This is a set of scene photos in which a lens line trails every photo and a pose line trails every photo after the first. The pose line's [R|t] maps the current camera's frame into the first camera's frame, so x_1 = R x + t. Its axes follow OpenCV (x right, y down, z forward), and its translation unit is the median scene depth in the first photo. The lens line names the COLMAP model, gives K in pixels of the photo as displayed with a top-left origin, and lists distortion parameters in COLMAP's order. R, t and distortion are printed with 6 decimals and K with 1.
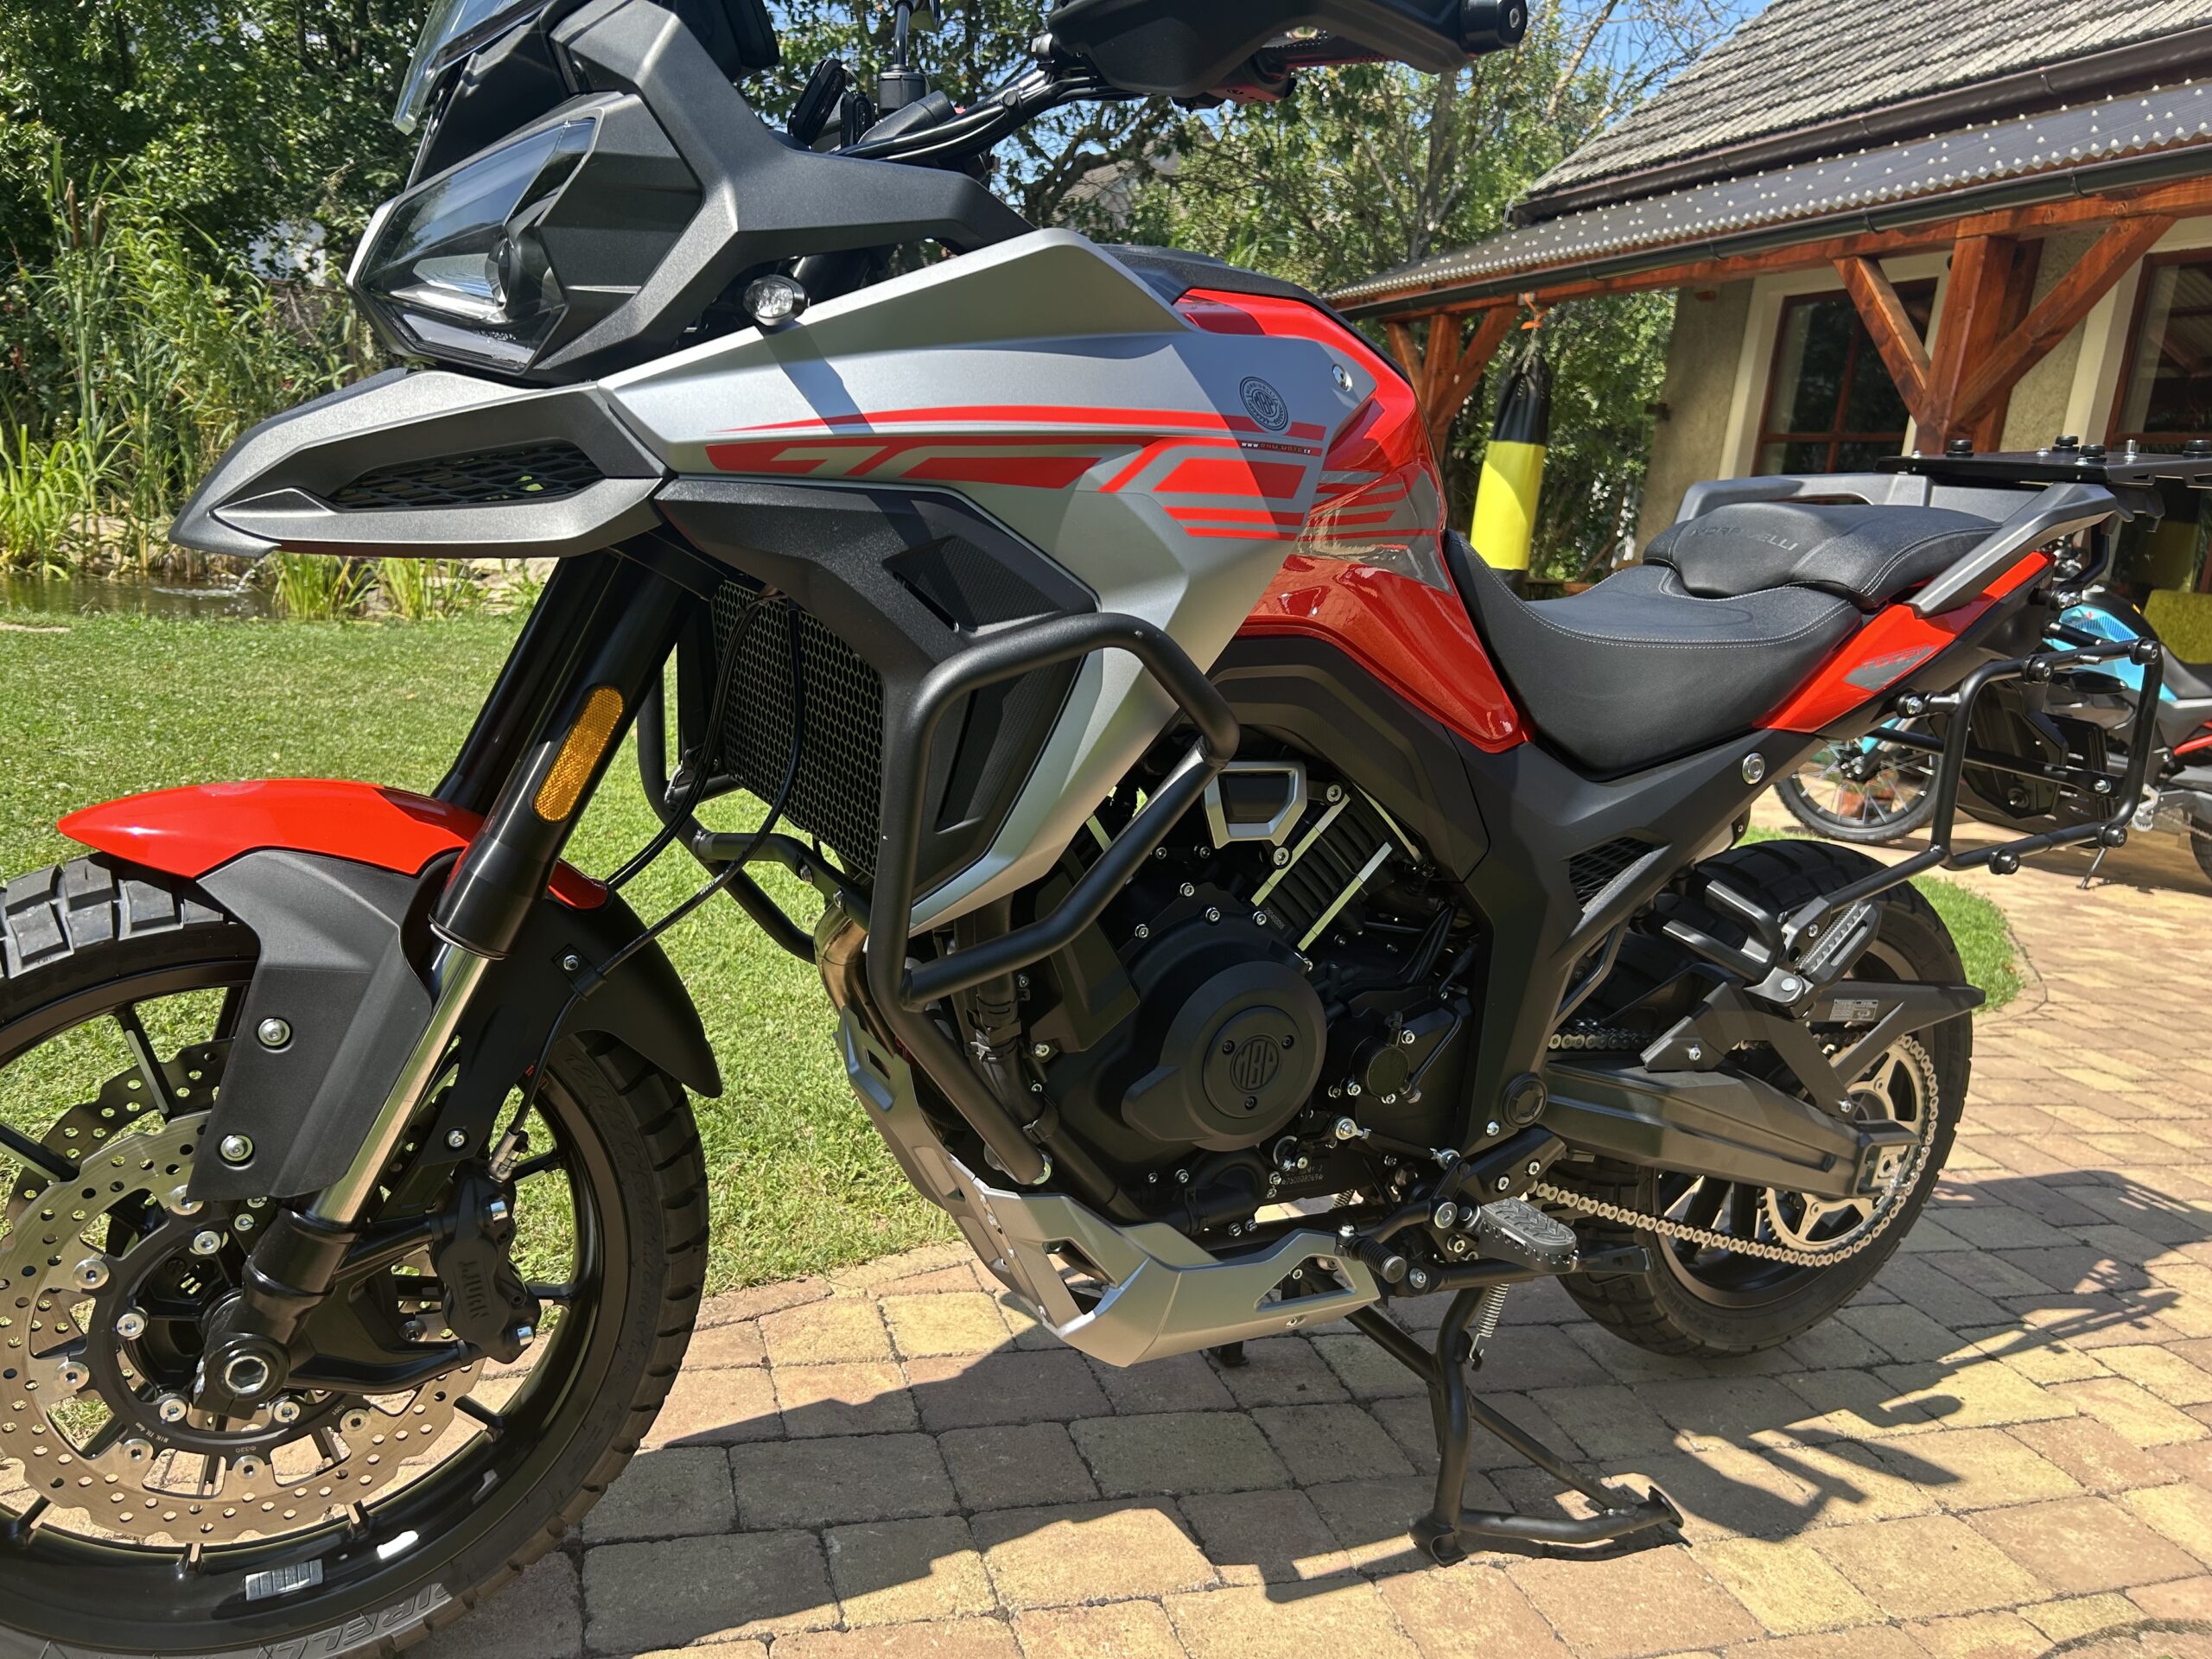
lens RADIAL K [[1685.9, 0, 1095.3], [0, 1685.9, 843.8], [0, 0, 1]] dist [0.010247, 0.004329]
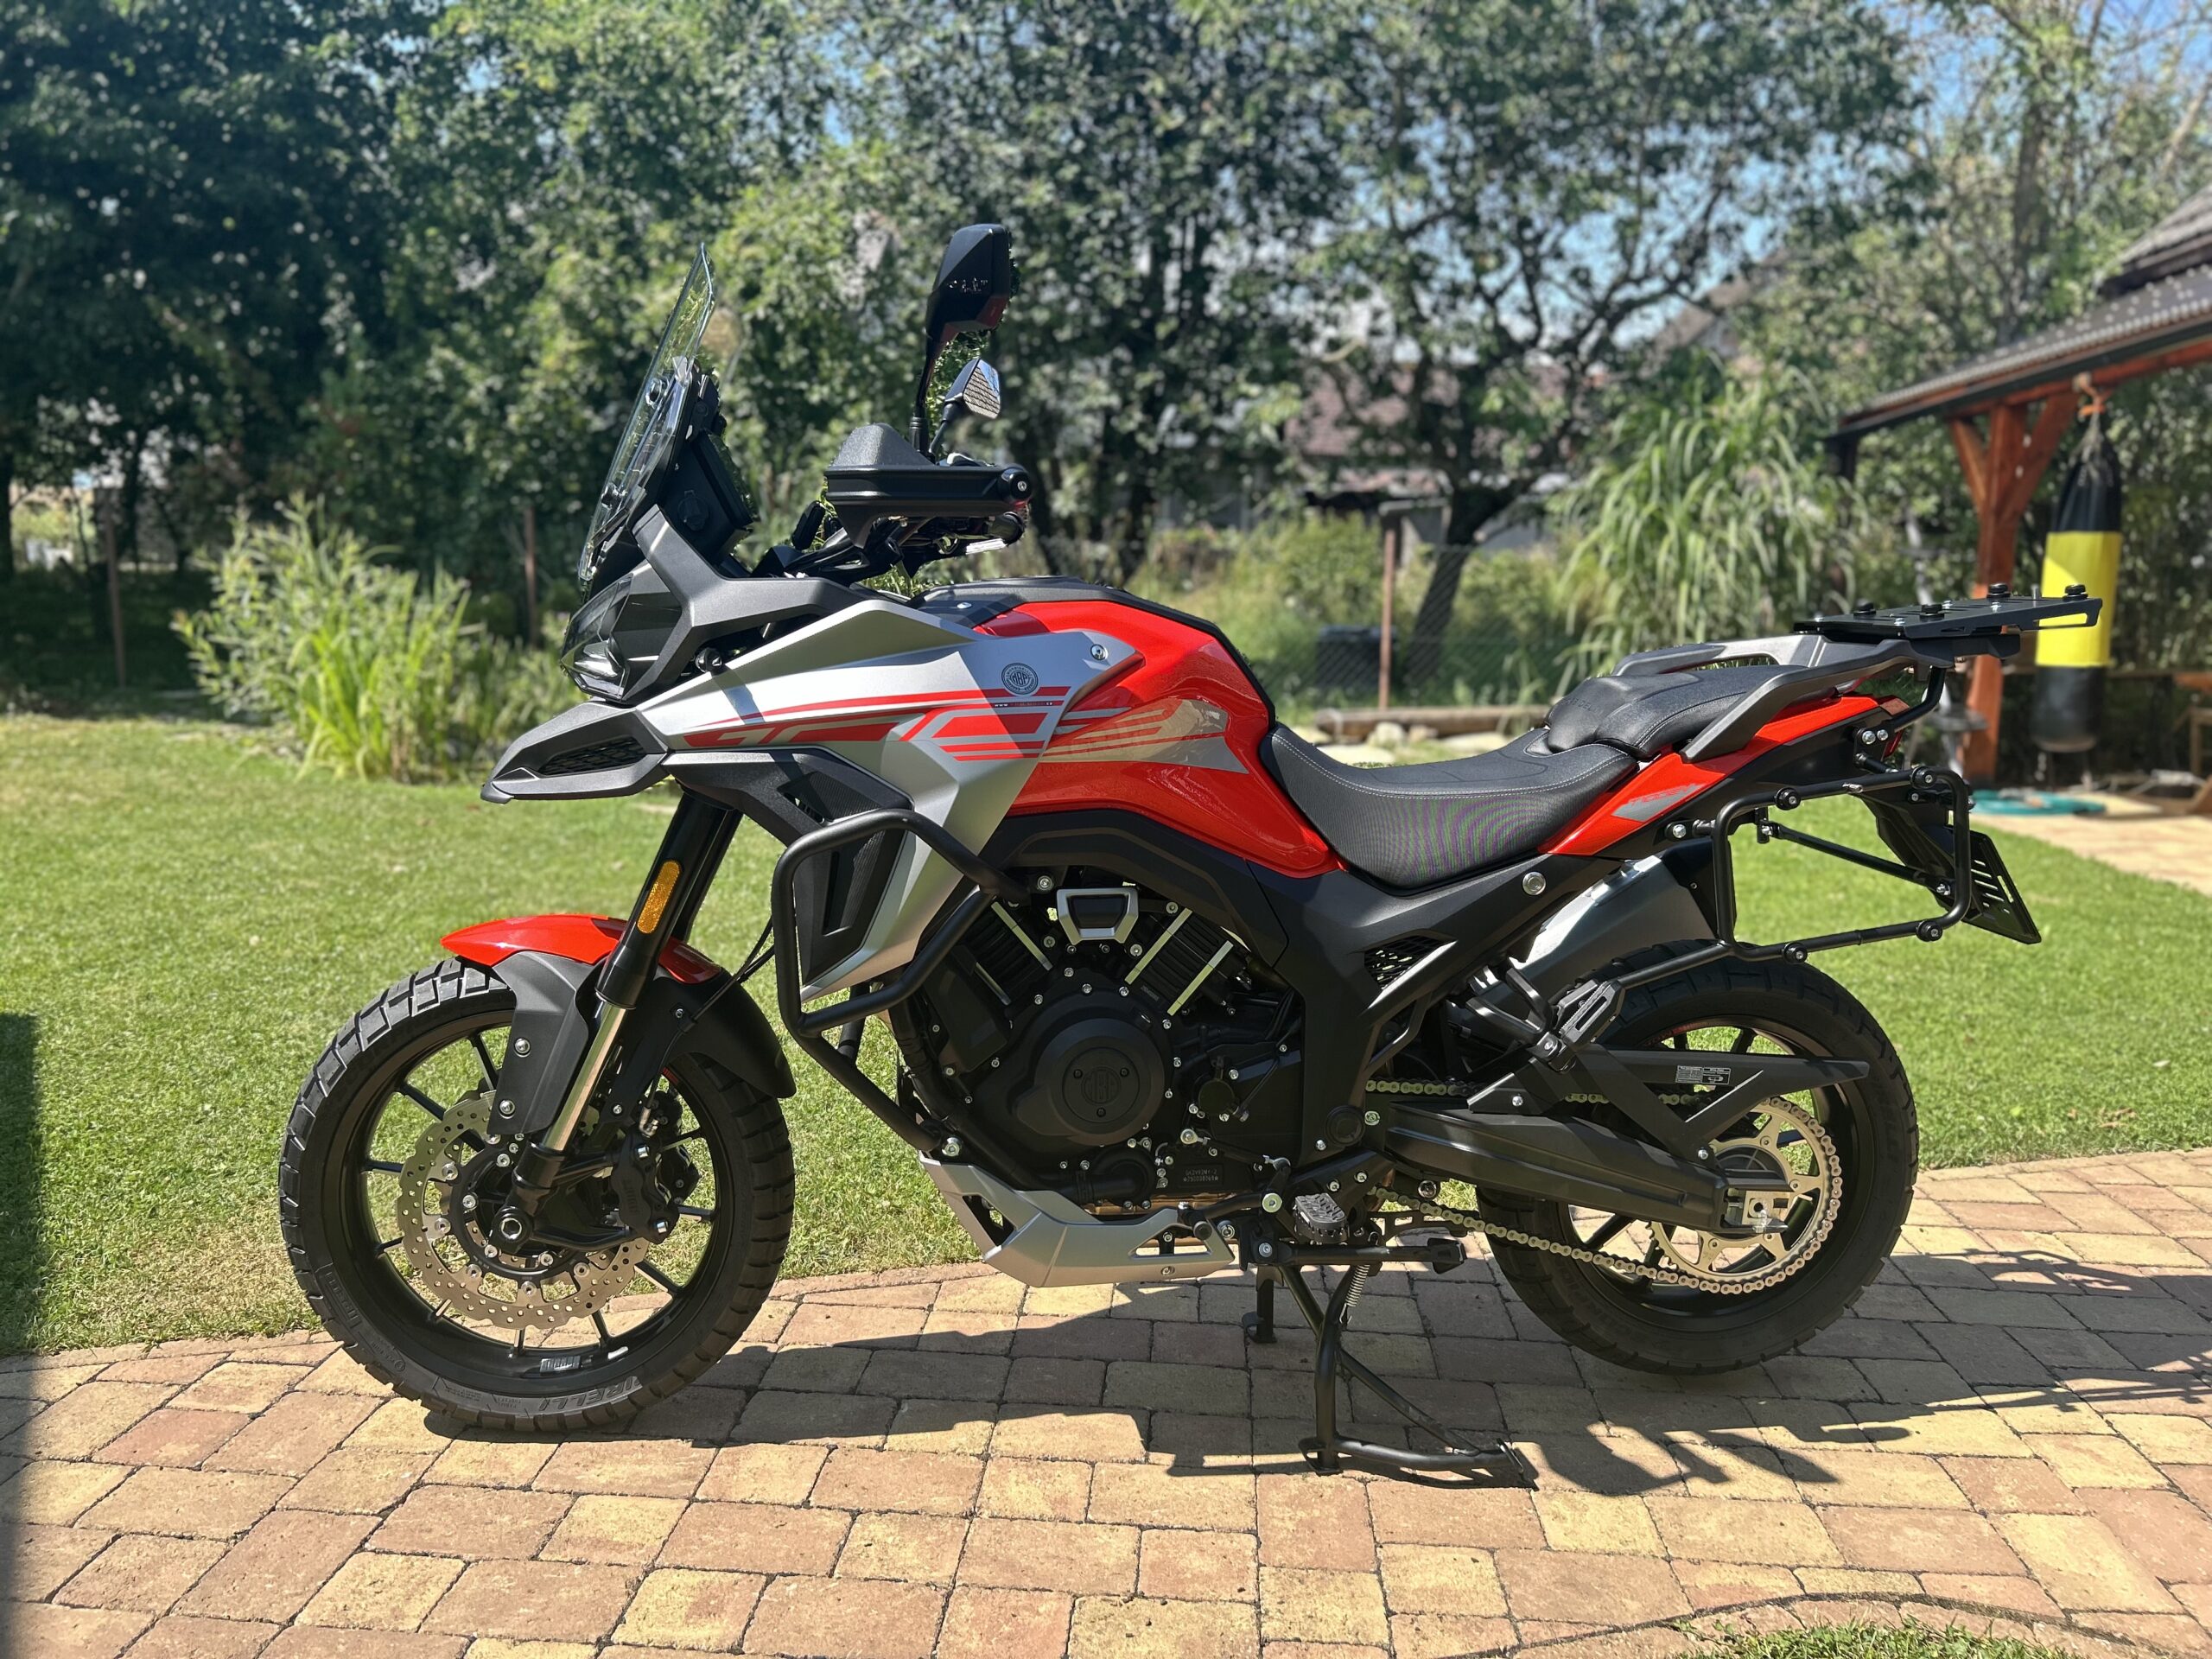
lens RADIAL K [[1669.0, 0, 1106.0], [0, 1669.0, 829.5], [0, 0, 1]] dist [0.046377, -0.050304]
pose [[0.925040, -0.040609, -0.377693, 0.620547], [0.008008, 0.996133, -0.087488, 0.028005], [0.379785, 0.077905, 0.921788, -0.379561]]
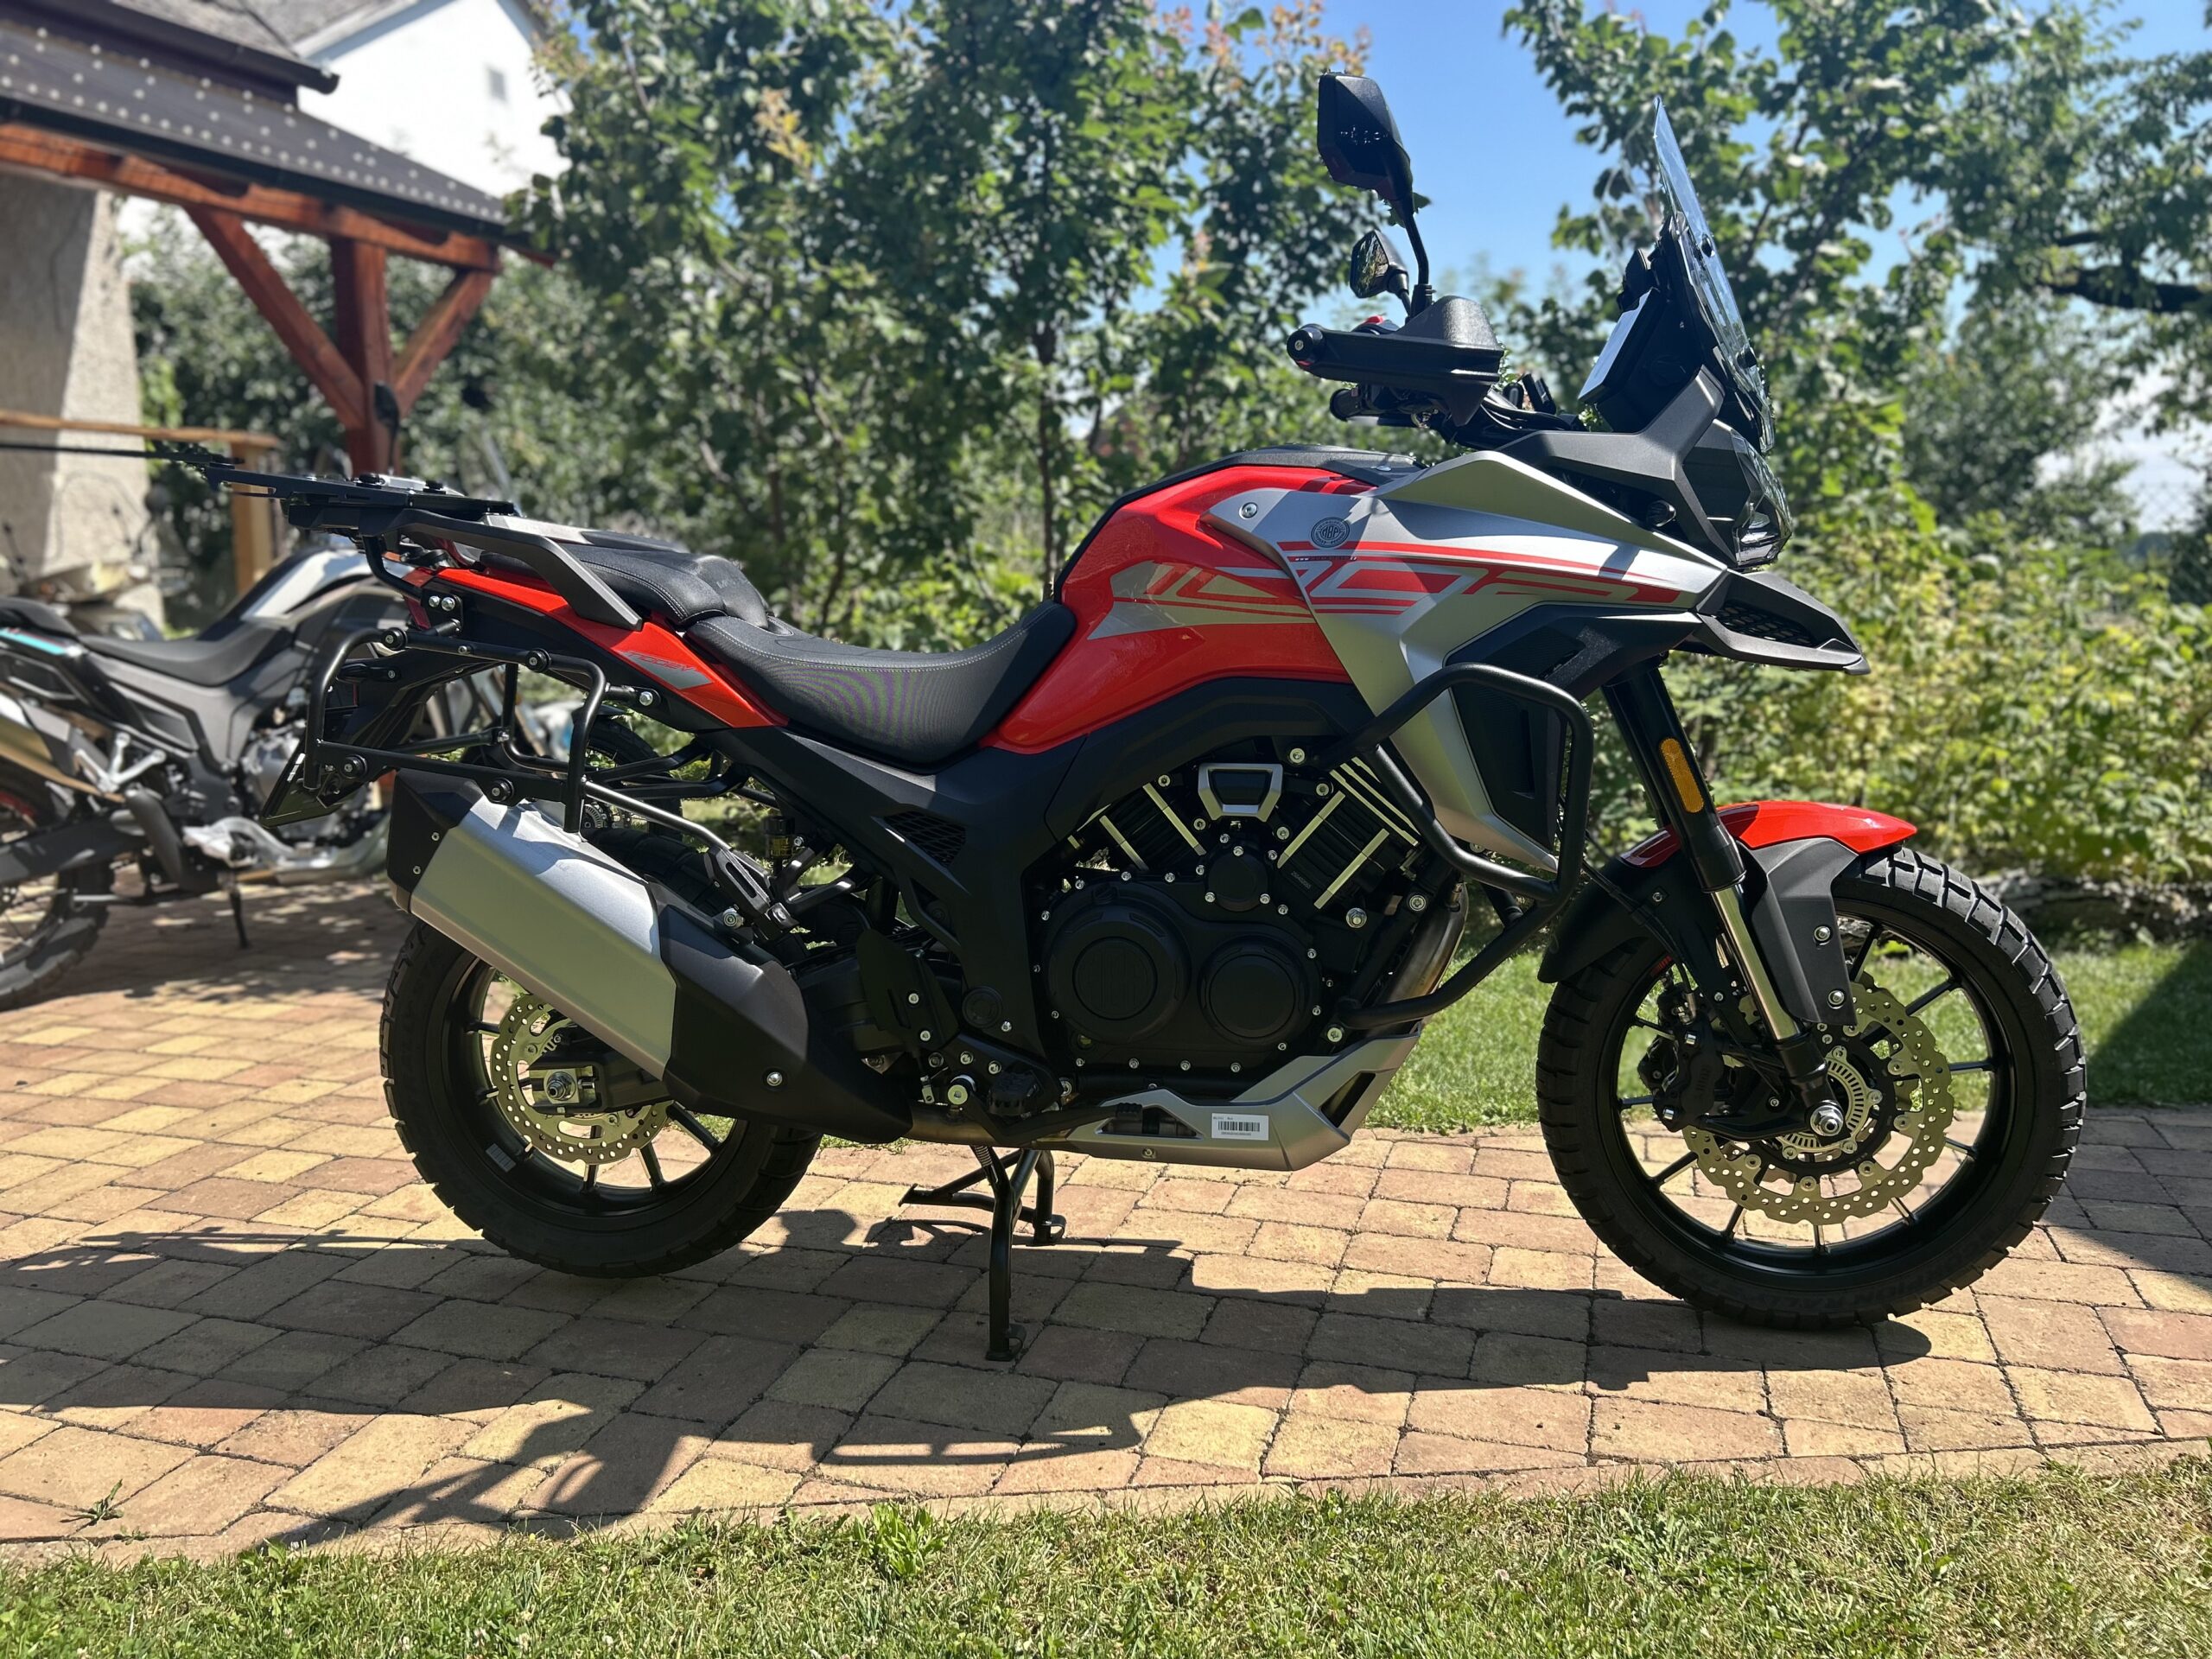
lens RADIAL K [[1669.0, 0, 1106.0], [0, 1669.0, 829.5], [0, 0, 1]] dist [0.046377, -0.050304]
pose [[-0.810367, -0.188395, 0.554809, -0.679824], [0.043026, 0.925208, 0.377014, -0.556173], [-0.584341, 0.329391, -0.741652, 2.151767]]
